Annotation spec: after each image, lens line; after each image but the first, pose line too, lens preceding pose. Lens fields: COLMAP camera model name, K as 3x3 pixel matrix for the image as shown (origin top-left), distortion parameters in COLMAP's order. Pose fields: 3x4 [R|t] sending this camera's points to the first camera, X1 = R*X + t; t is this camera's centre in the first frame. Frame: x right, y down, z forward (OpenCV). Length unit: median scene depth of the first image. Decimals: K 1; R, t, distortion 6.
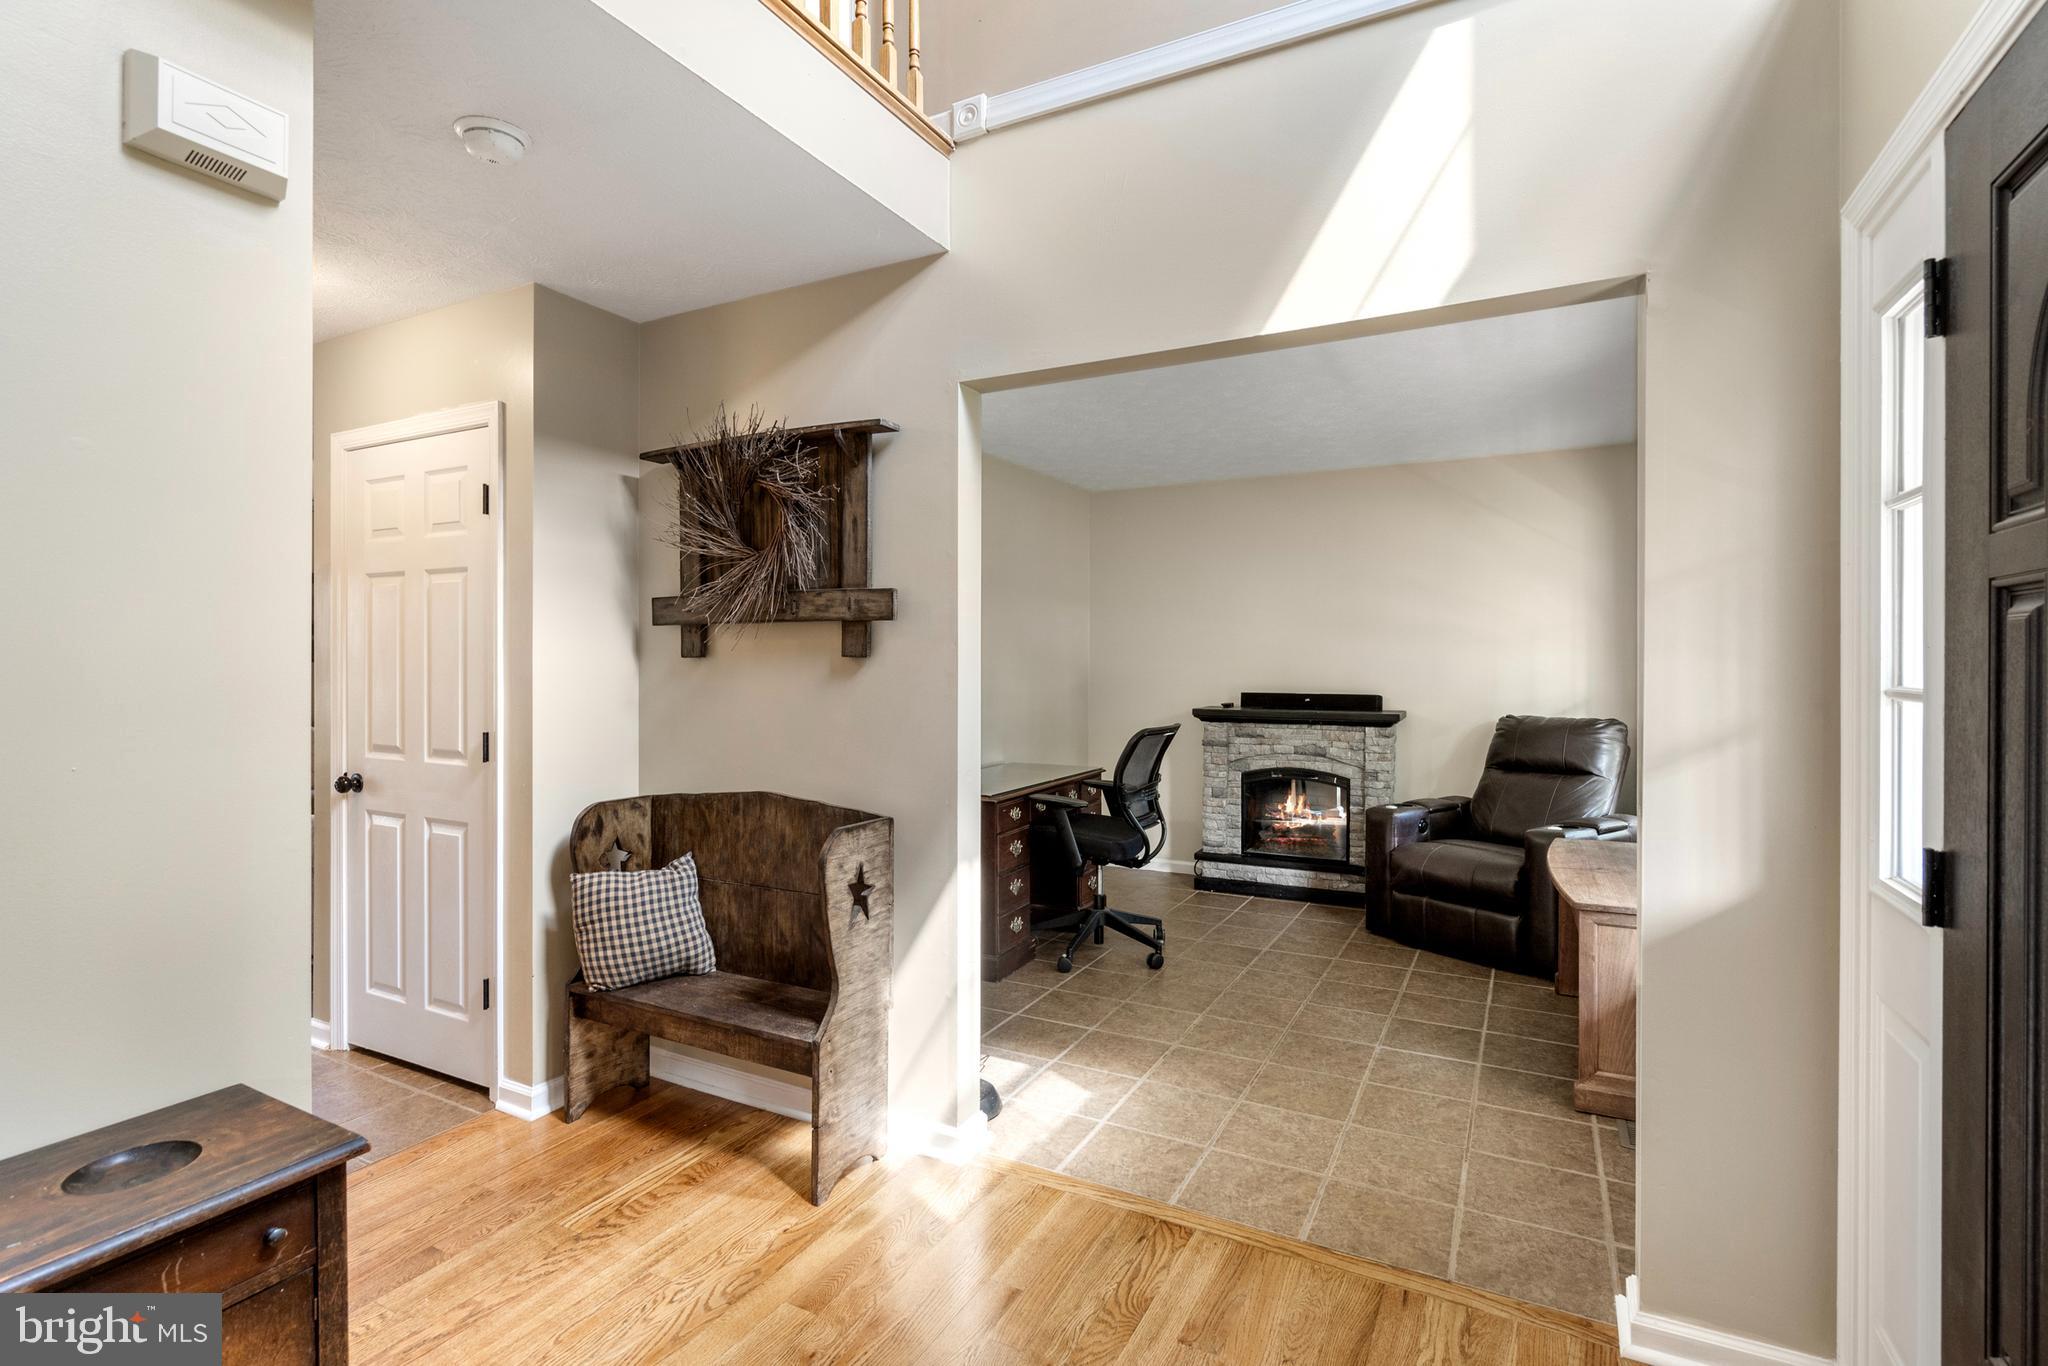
lens RADIAL K [[938.0, 0, 1010.1], [0, 938.0, 688.0], [0, 0, 1]] dist [-0.002704, 0.002240]
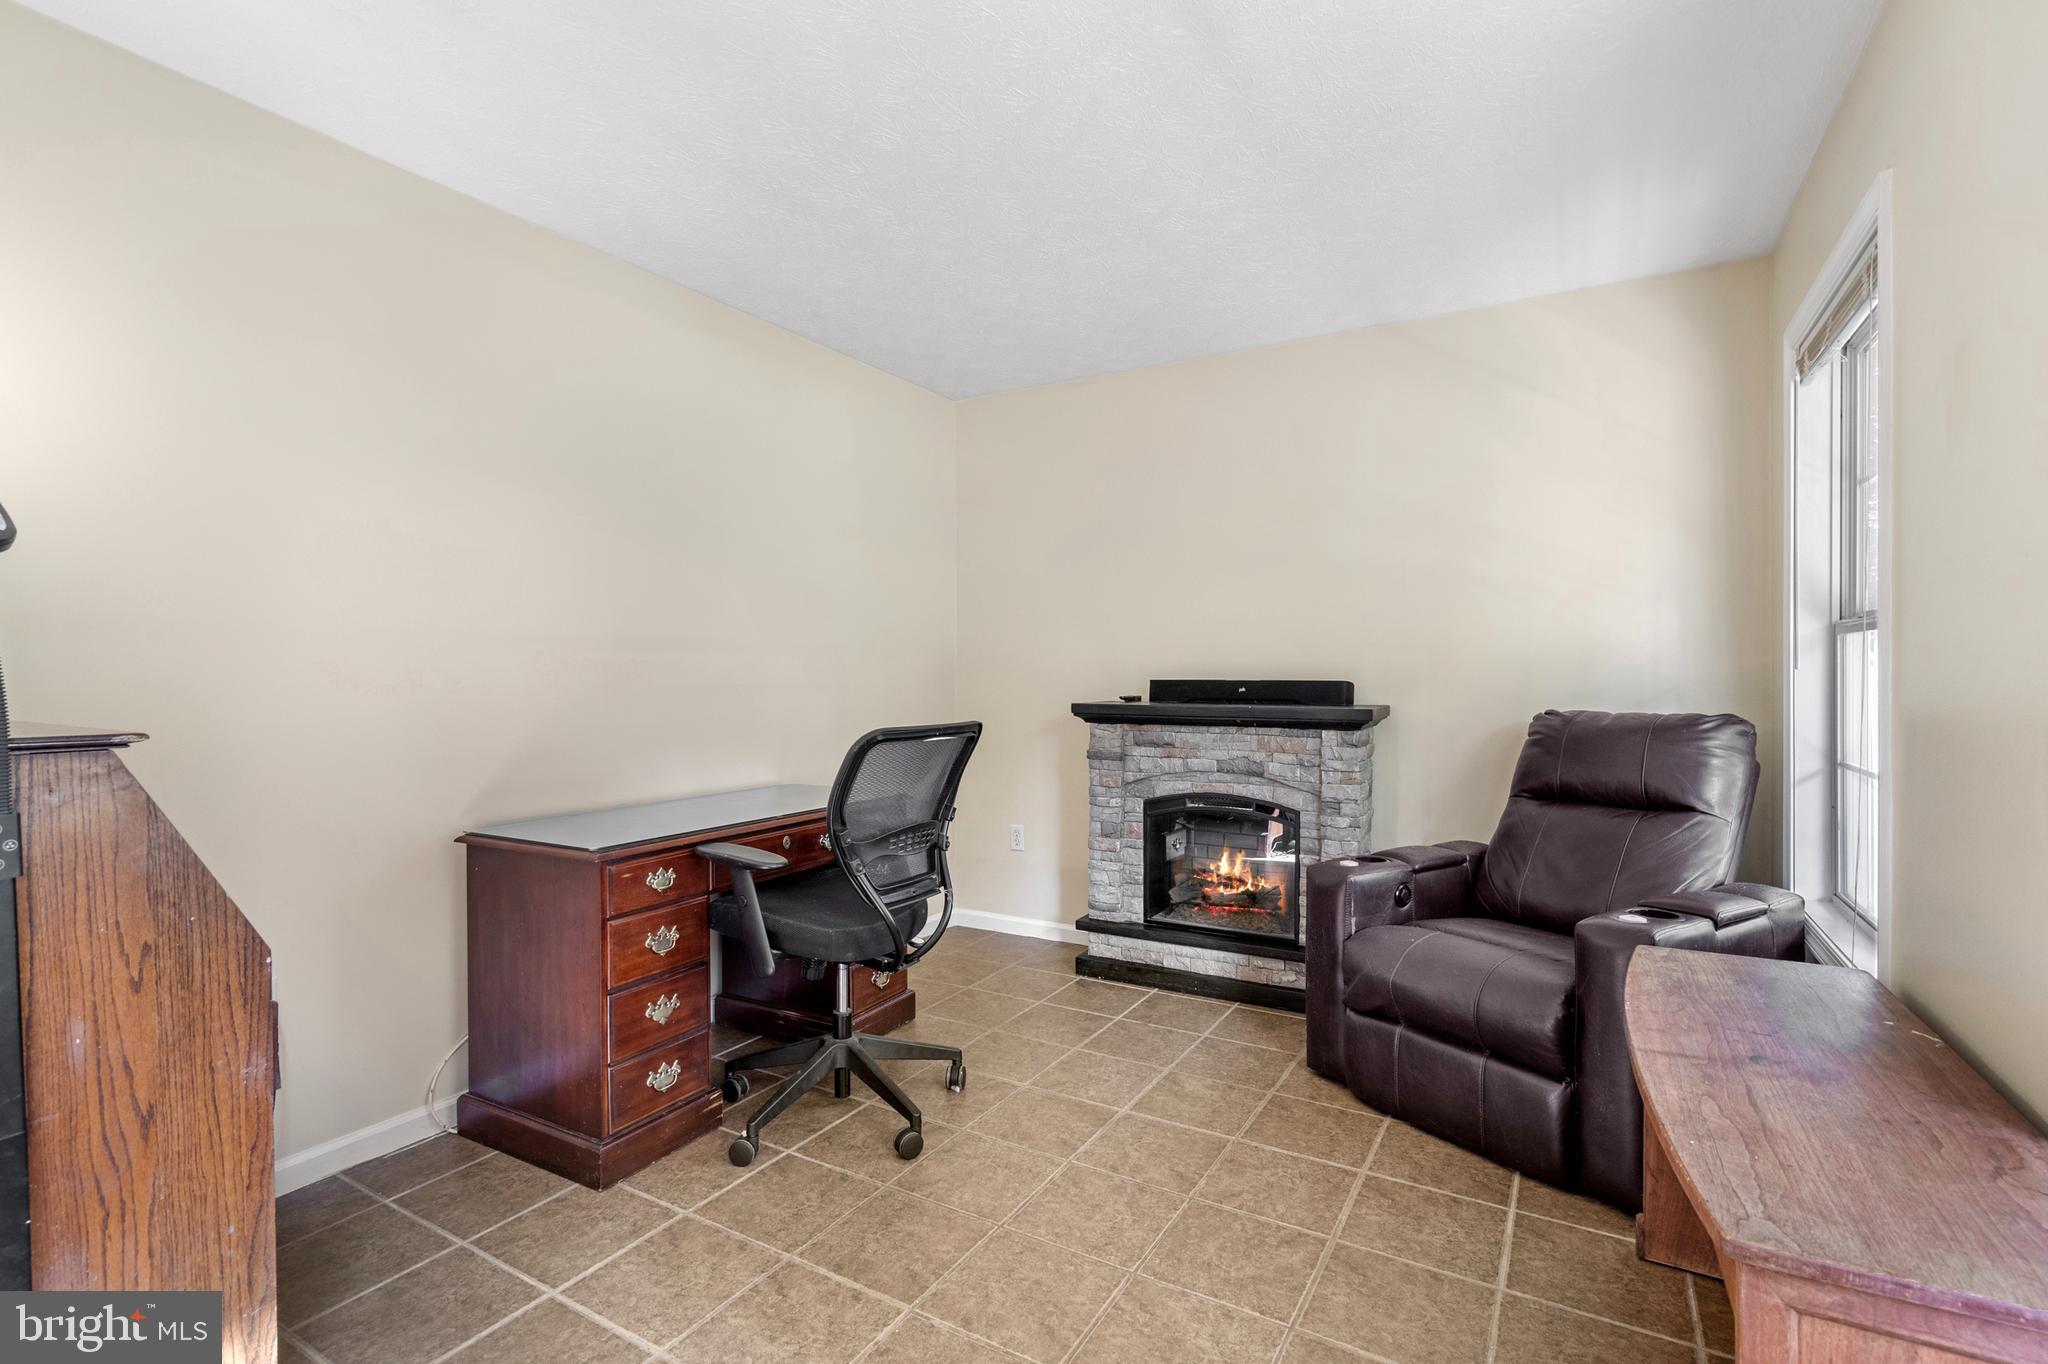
lens RADIAL K [[938.0, 0, 1037.3], [0, 938.0, 697.2], [0, 0, 1]] dist [-0.002704, 0.002240]
pose [[0.999791, 0.000328, -0.020439, 0.222914], [-0.000383, 0.999996, -0.002713, 0.023606], [0.020438, 0.002720, 0.999787, 0.404014]]
